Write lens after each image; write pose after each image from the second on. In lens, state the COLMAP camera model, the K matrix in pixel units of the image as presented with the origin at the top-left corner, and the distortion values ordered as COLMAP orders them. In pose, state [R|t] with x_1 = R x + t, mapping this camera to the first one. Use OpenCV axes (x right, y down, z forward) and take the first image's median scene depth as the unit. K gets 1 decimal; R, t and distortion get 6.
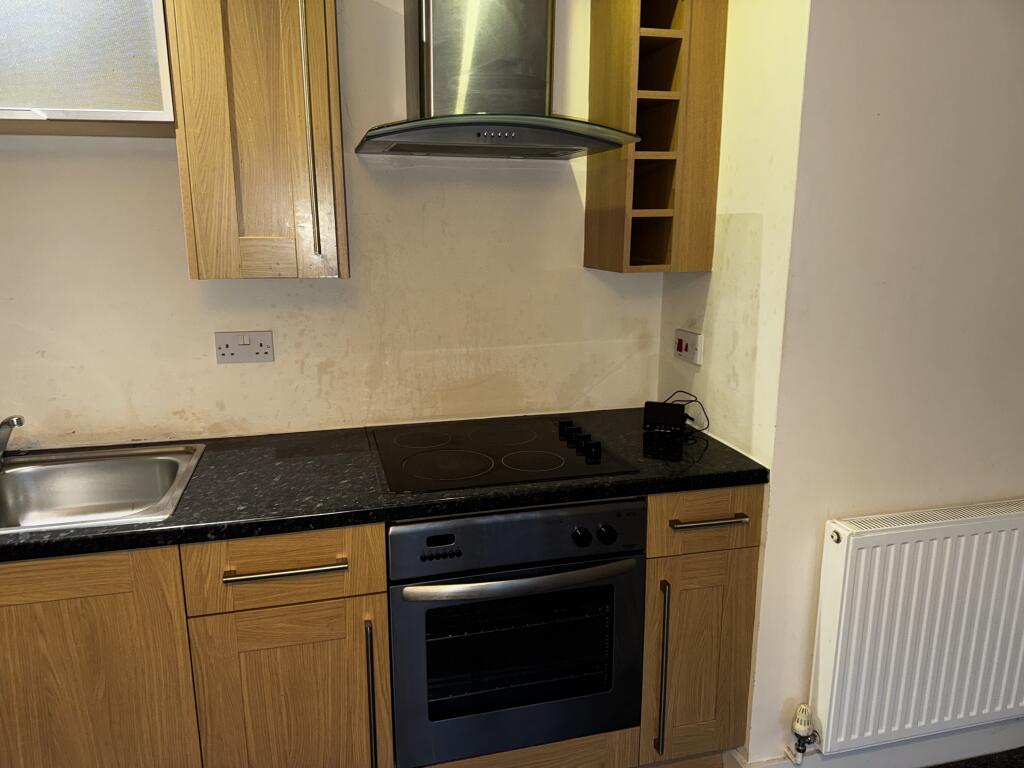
lens RADIAL K [[707.2, 0, 510.3], [0, 707.2, 384.0], [0, 0, 1]] dist [0.032958, -0.021120]
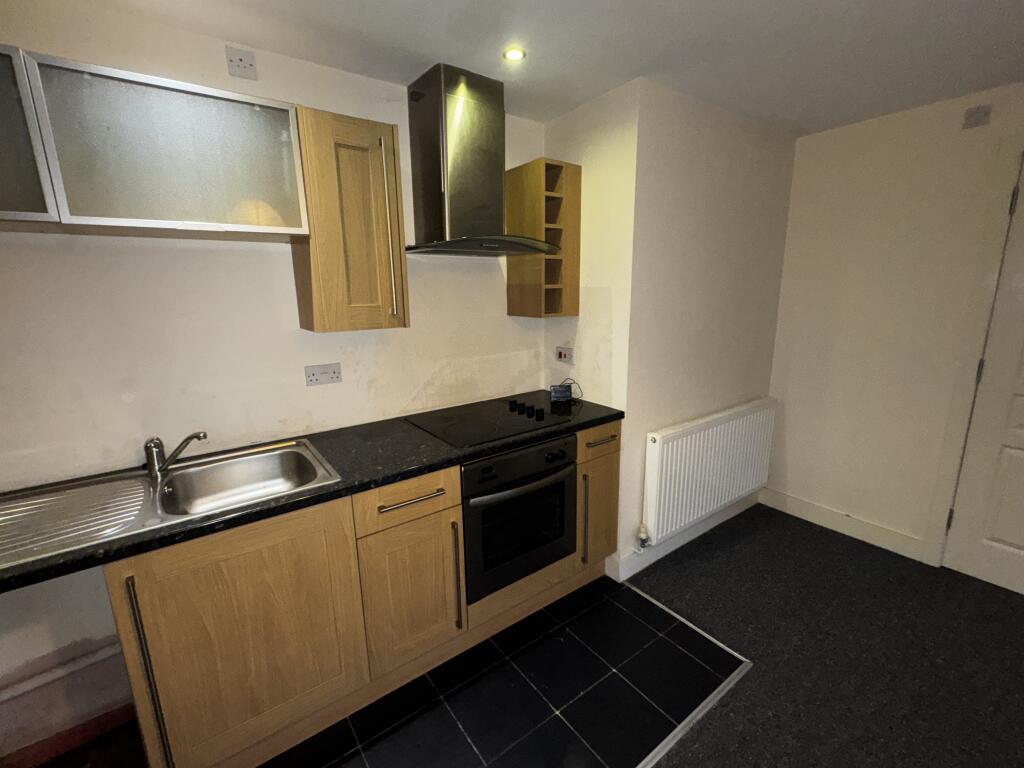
lens RADIAL K [[449.8, 0, 513.5], [0, 449.8, 383.8], [0, 0, 1]] dist [-0.002917, 0.000486]
pose [[0.925539, -0.091467, 0.367439, -0.391106], [0.093872, 0.995519, 0.011362, -0.003920], [-0.366832, 0.023976, 0.929978, -0.083558]]
